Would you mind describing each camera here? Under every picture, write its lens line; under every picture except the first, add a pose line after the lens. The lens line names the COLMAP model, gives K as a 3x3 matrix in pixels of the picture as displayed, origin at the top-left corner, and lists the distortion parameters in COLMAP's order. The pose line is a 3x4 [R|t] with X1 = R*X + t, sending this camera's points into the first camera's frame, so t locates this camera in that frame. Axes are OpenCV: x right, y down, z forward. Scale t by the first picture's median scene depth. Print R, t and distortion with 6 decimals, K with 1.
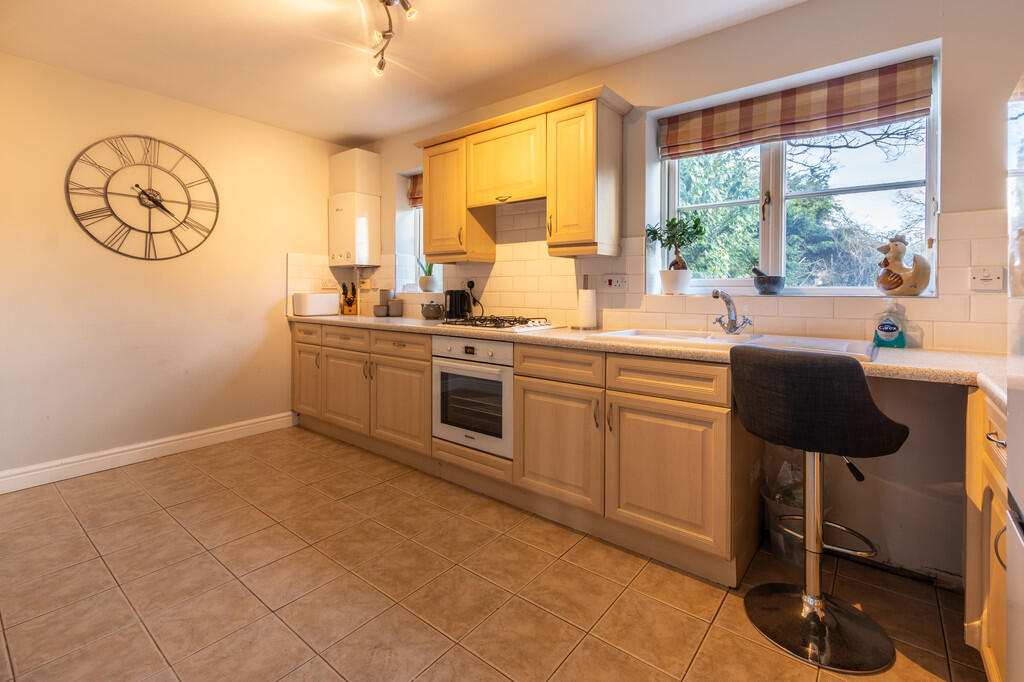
lens RADIAL K [[463.5, 0, 514.1], [0, 463.5, 294.2], [0, 0, 1]] dist [0.000999, 0.000225]
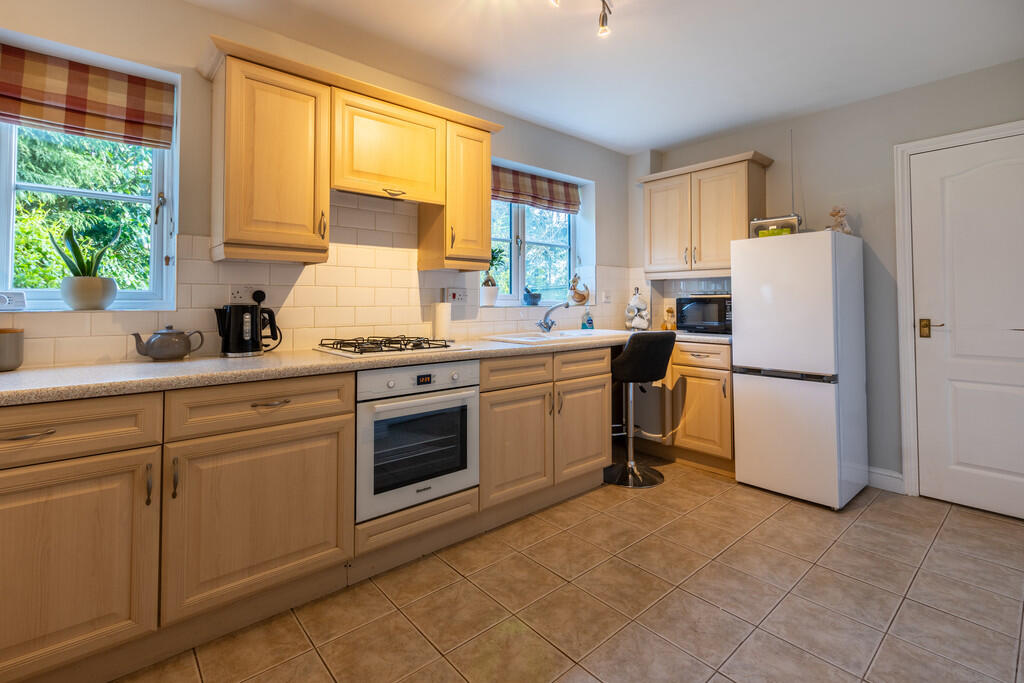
lens RADIAL K [[457.1, 0, 515.7], [0, 457.1, 292.1], [0, 0, 1]] dist [0.008389, 0.000013]
pose [[0.194715, 0.017392, 0.980706, -0.904240], [0.011566, 0.999733, -0.020026, -0.013280], [-0.980792, 0.015242, 0.194461, 0.740255]]
